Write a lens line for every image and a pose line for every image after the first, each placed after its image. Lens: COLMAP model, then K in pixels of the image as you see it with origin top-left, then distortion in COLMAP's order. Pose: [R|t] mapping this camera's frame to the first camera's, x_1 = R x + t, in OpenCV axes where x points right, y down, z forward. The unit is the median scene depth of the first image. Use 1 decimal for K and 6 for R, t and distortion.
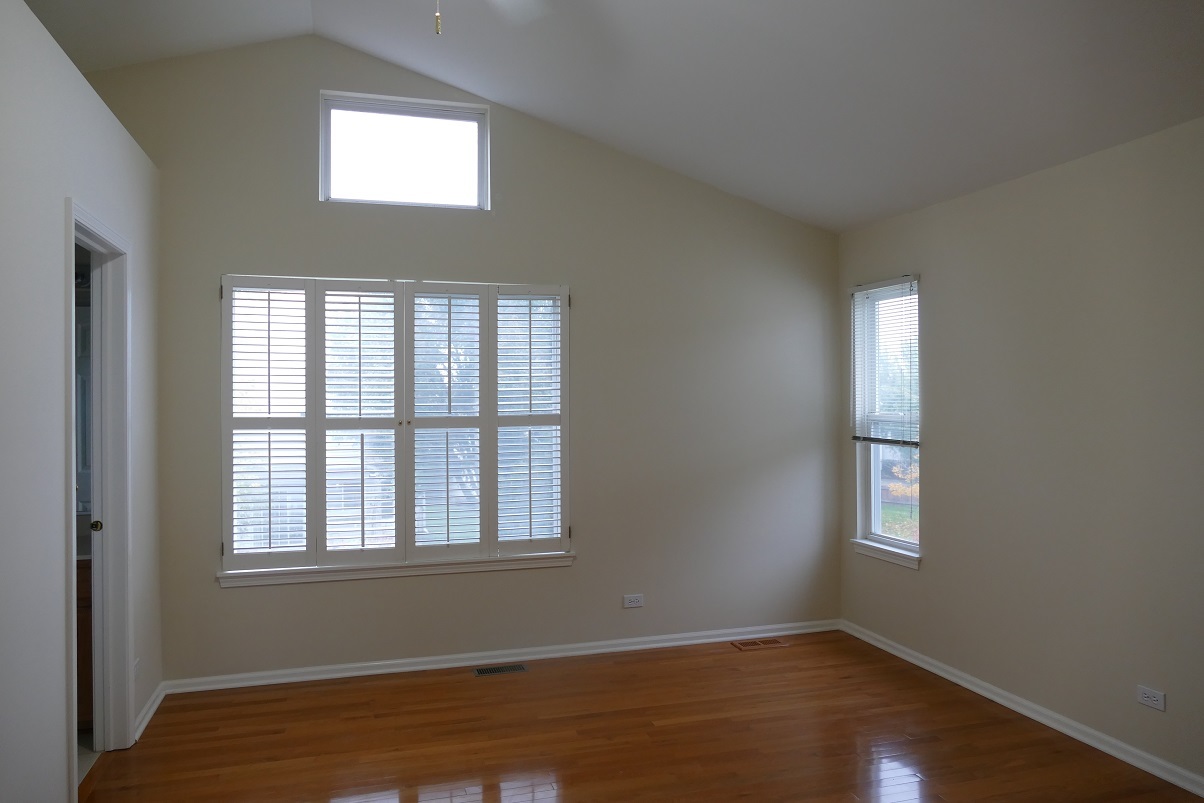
lens RADIAL K [[851.7, 0, 605.4], [0, 851.7, 397.4], [0, 0, 1]] dist [-0.030926, 0.019541]
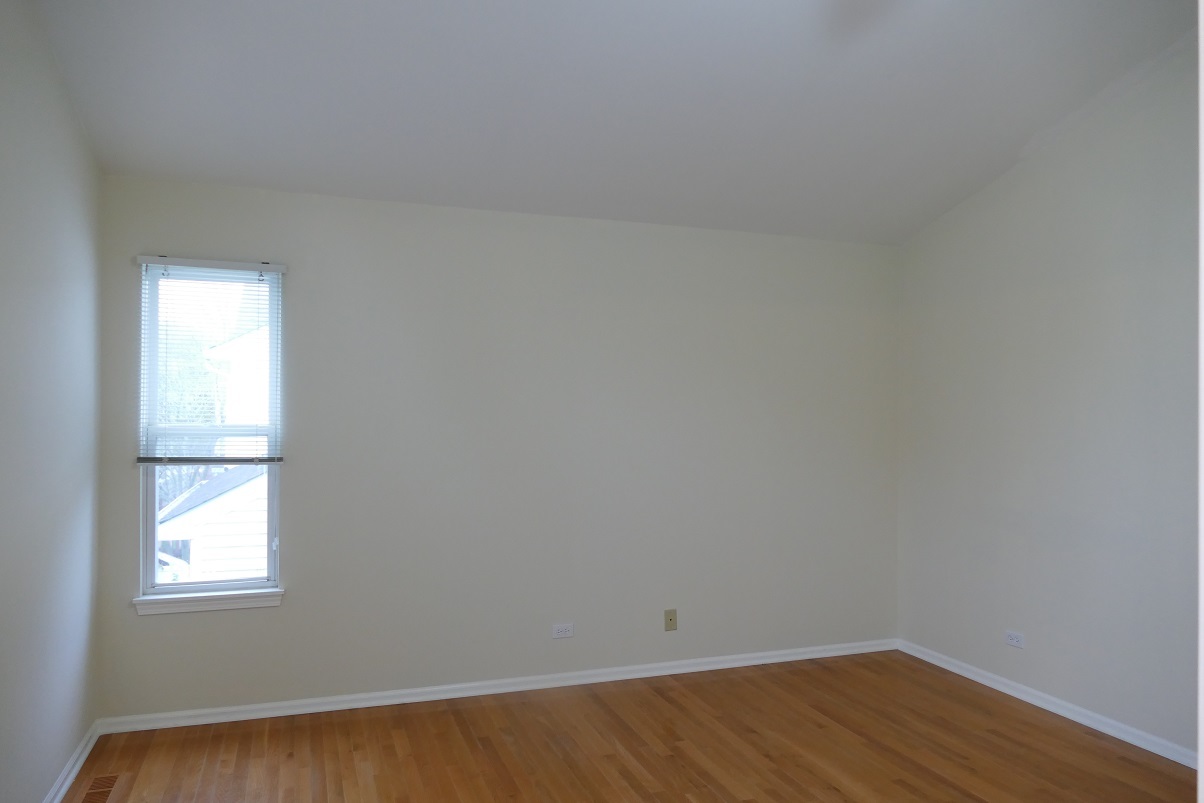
lens RADIAL K [[851.7, 0, 605.4], [0, 851.7, 397.4], [0, 0, 1]] dist [-0.030926, 0.019541]
pose [[-0.049003, 0.012902, 0.998715, -0.475536], [-0.008501, 0.999875, -0.013334, 0.000304], [-0.998762, -0.009144, -0.048887, 0.660156]]
